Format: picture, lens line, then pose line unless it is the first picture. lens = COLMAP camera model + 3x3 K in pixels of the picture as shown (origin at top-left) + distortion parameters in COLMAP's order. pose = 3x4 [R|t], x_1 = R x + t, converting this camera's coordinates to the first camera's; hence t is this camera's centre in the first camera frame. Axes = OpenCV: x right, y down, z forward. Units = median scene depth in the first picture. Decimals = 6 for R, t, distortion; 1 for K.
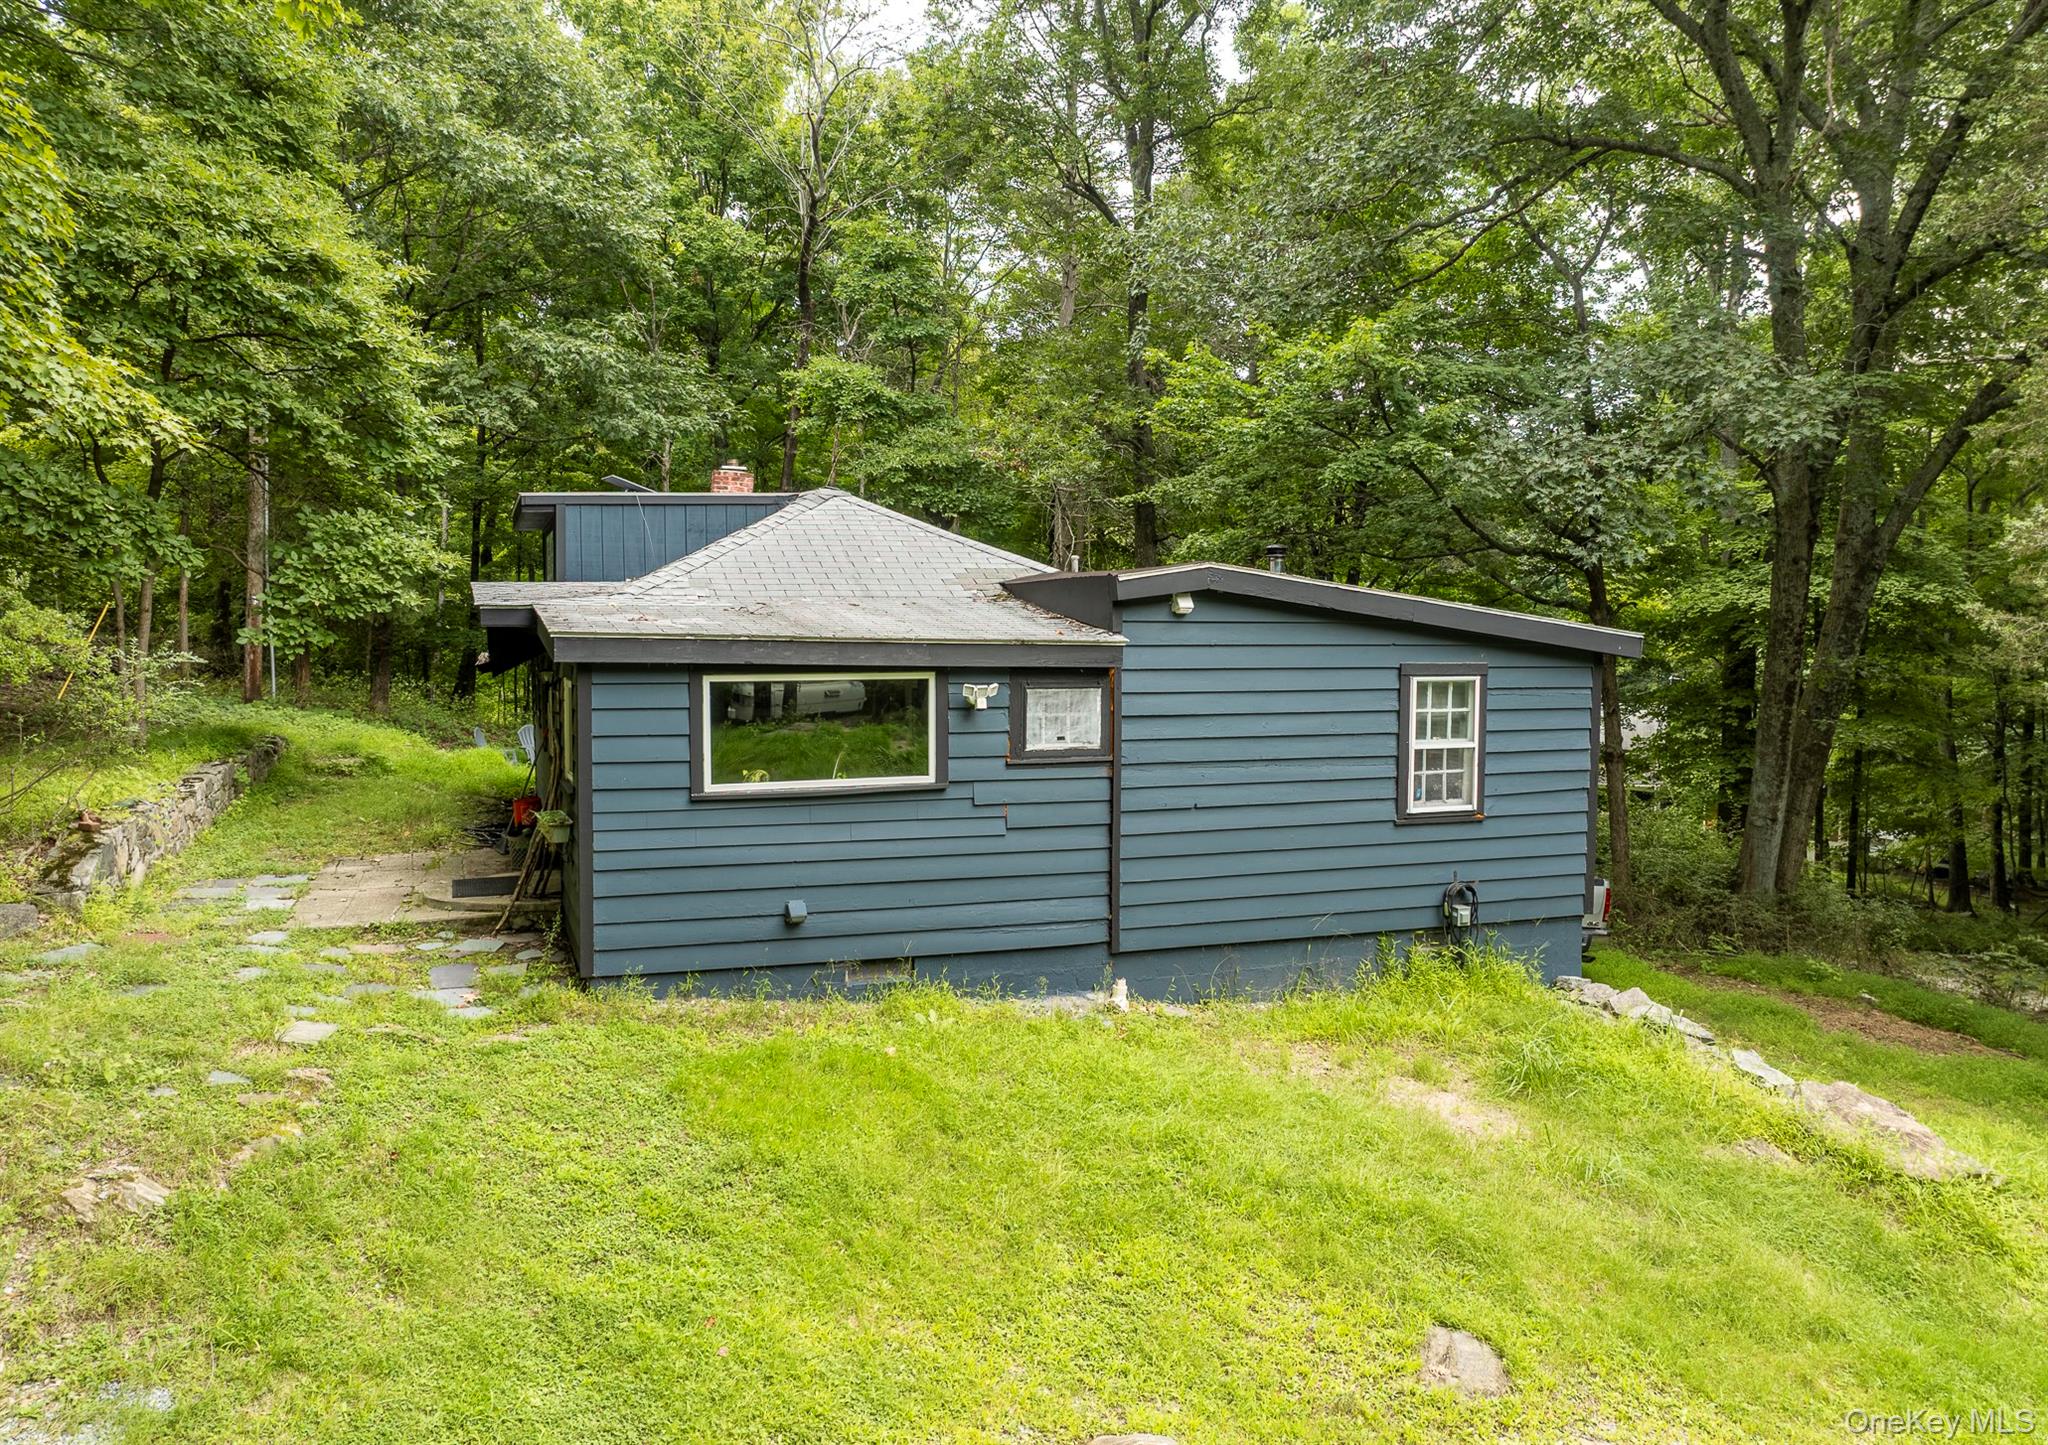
lens RADIAL K [[1397.9, 0, 1024.0], [0, 1397.9, 722.5], [0, 0, 1]] dist [-0.004419, -0.001790]
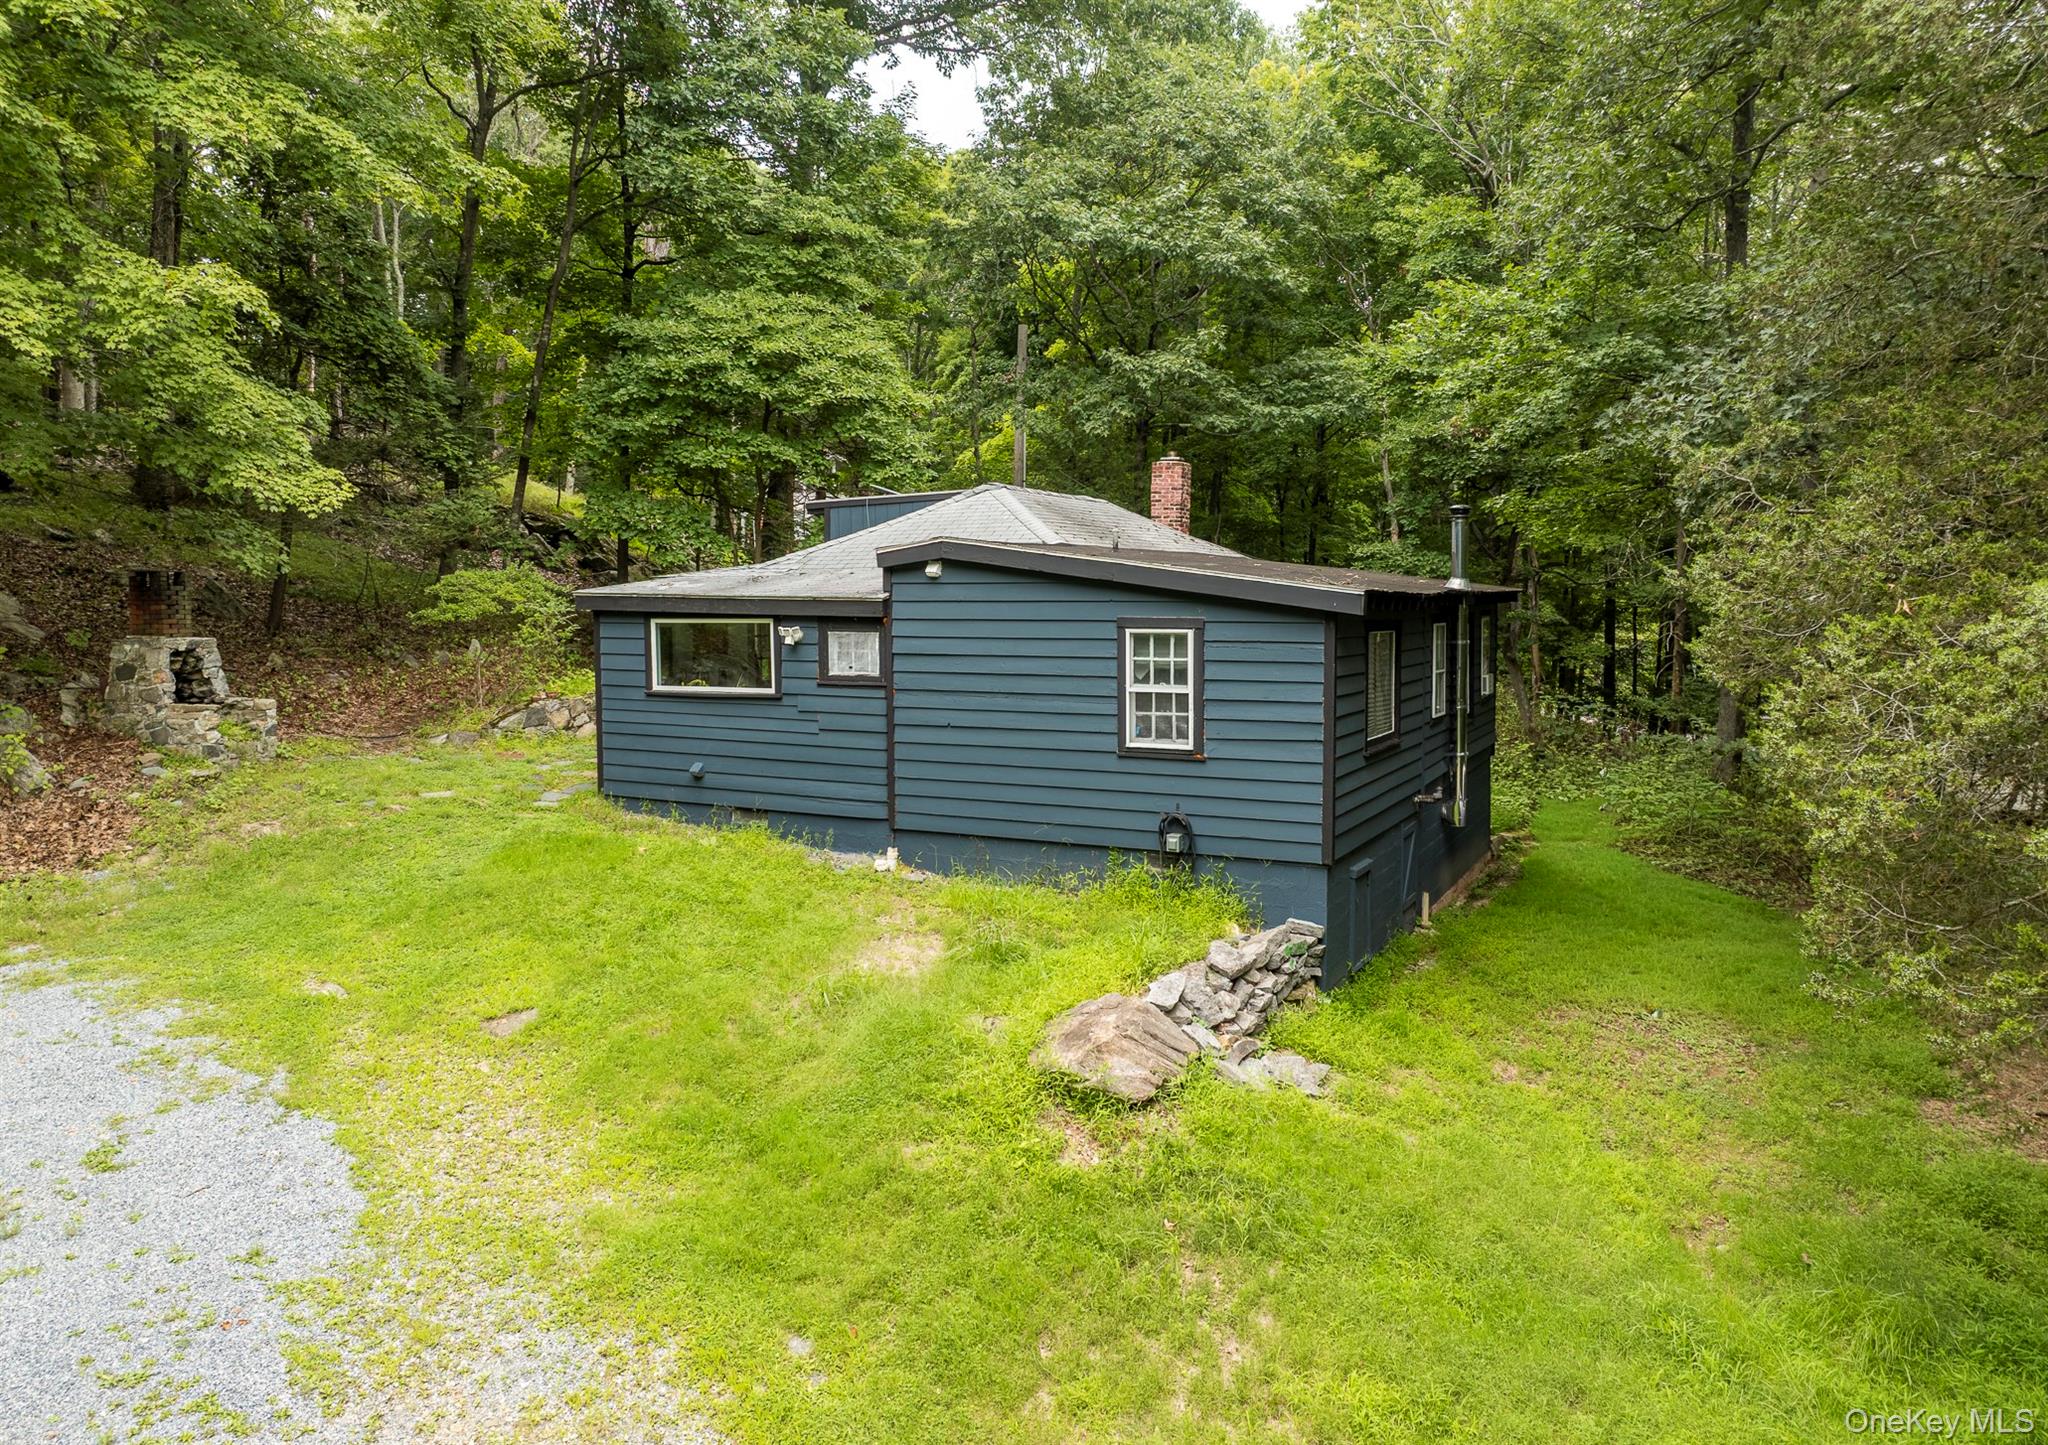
lens RADIAL K [[1397.9, 0, 1024.0], [0, 1397.9, 722.5], [0, 0, 1]] dist [-0.004419, -0.001790]
pose [[0.705255, 0.059863, -0.706422, 1.106192], [-0.044640, 0.998201, 0.040022, 0.002388], [0.707547, 0.003309, 0.706659, 0.130935]]
